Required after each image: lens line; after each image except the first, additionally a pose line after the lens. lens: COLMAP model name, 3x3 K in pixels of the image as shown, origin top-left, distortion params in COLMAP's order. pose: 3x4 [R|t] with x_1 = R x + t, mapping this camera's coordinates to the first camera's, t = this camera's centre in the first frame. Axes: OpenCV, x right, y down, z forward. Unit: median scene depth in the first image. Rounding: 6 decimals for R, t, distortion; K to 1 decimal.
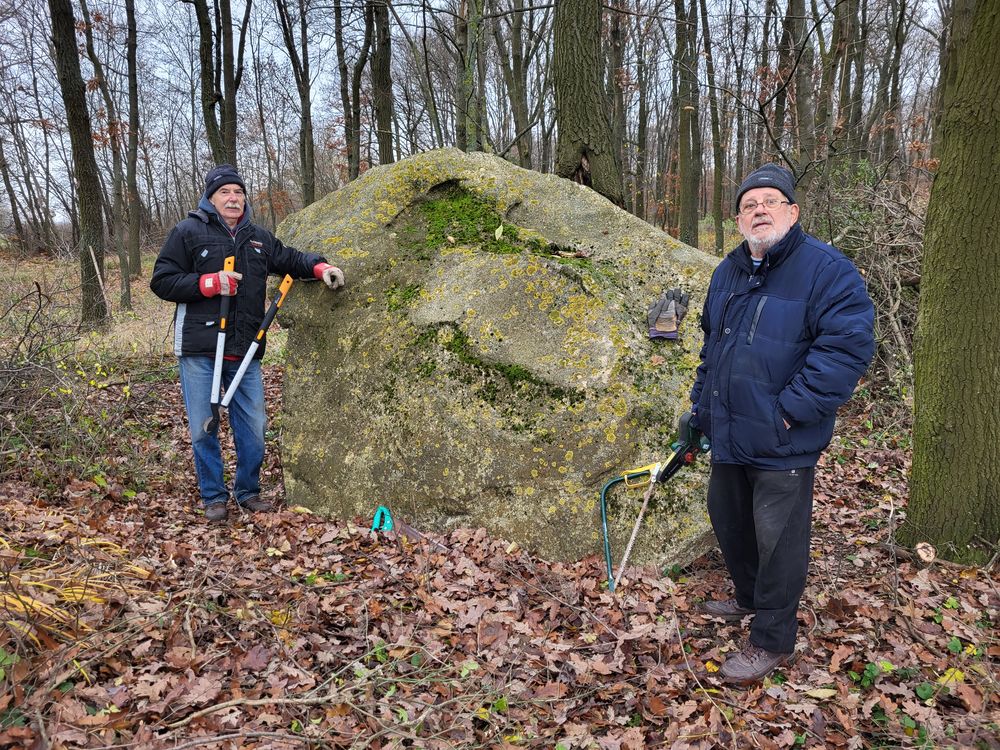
lens RADIAL K [[749.8, 0, 490.9], [0, 749.8, 376.2], [0, 0, 1]] dist [0.033212, -0.026895]
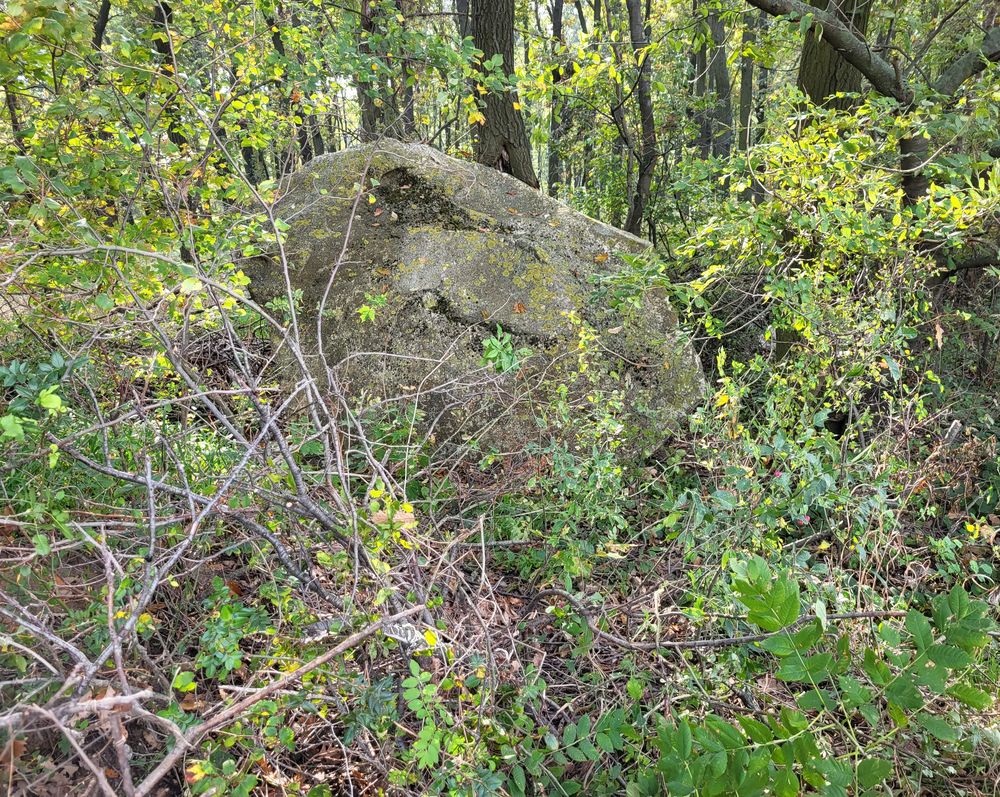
lens RADIAL K [[825.2, 0, 504.4], [0, 825.2, 397.4], [0, 0, 1]] dist [-0.002419, 0.001338]
pose [[0.947941, -0.079976, 0.308240, -0.366249], [0.072204, 0.996720, 0.036558, 0.059053], [-0.310152, -0.012398, 0.950606, -0.280142]]
